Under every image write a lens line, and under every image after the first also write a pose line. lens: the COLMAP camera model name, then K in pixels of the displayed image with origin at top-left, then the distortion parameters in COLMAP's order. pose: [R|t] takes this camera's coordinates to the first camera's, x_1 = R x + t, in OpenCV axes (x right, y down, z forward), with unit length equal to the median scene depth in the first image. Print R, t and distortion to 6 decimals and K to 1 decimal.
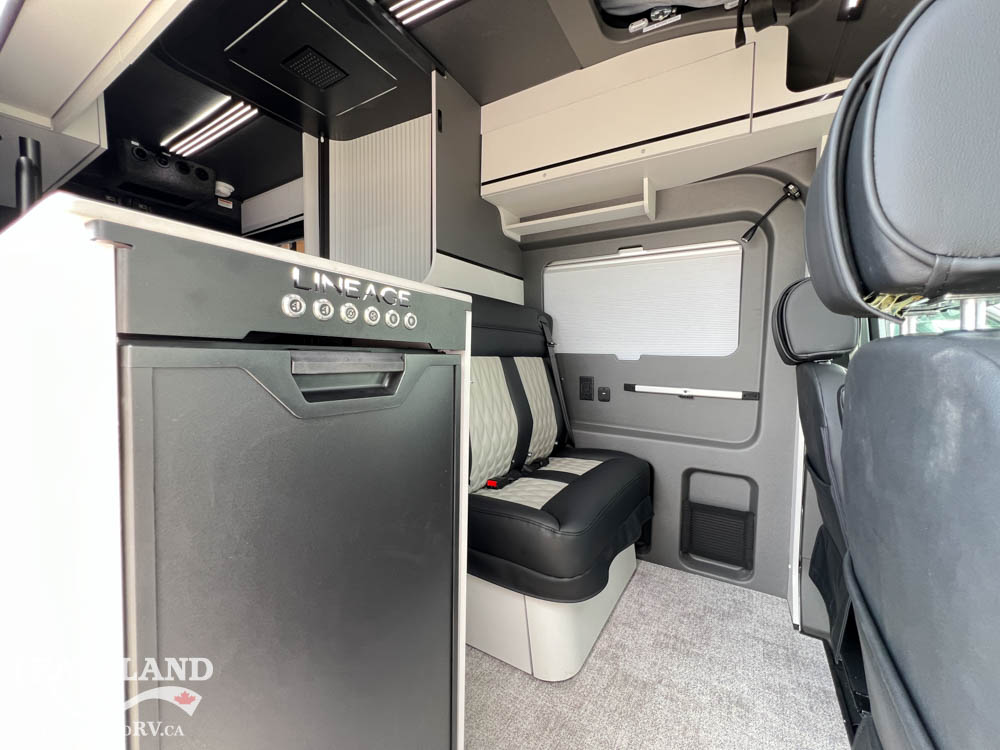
lens RADIAL K [[398.9, 0, 497.6], [0, 398.9, 373.8], [0, 0, 1]] dist [-0.001773, 0.001025]
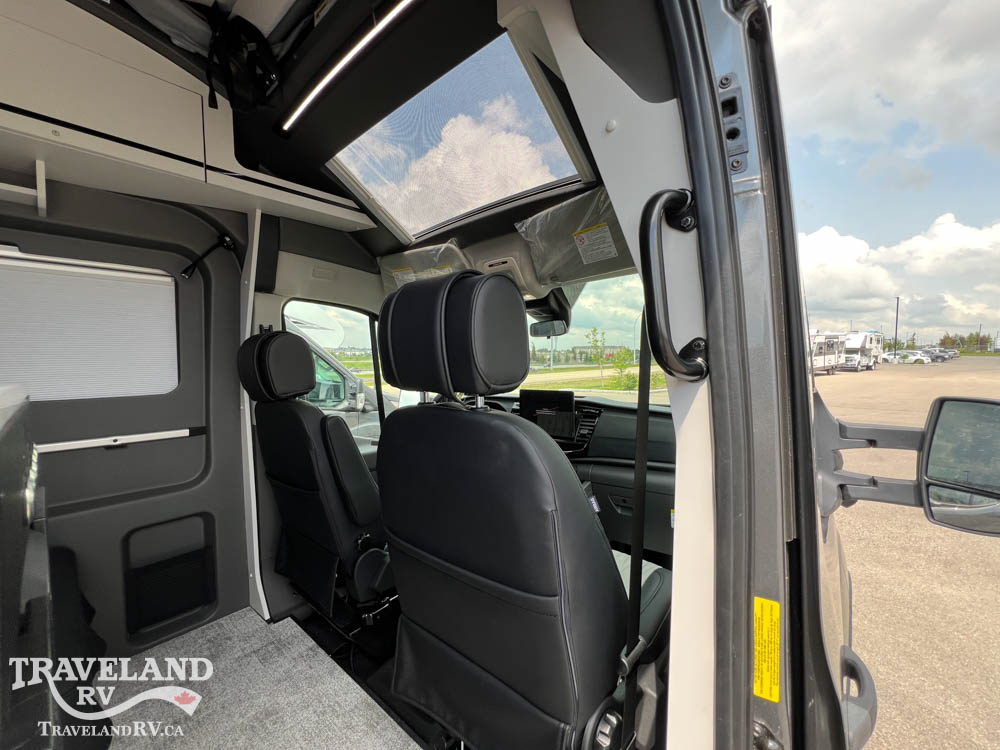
lens RADIAL K [[398.9, 0, 501.7], [0, 398.9, 373.7], [0, 0, 1]] dist [-0.001773, 0.001025]
pose [[0.152246, -0.050997, 0.987026, -0.212552], [0.069633, 0.996740, 0.040758, -0.071513], [-0.985887, 0.062525, 0.155301, 0.082900]]
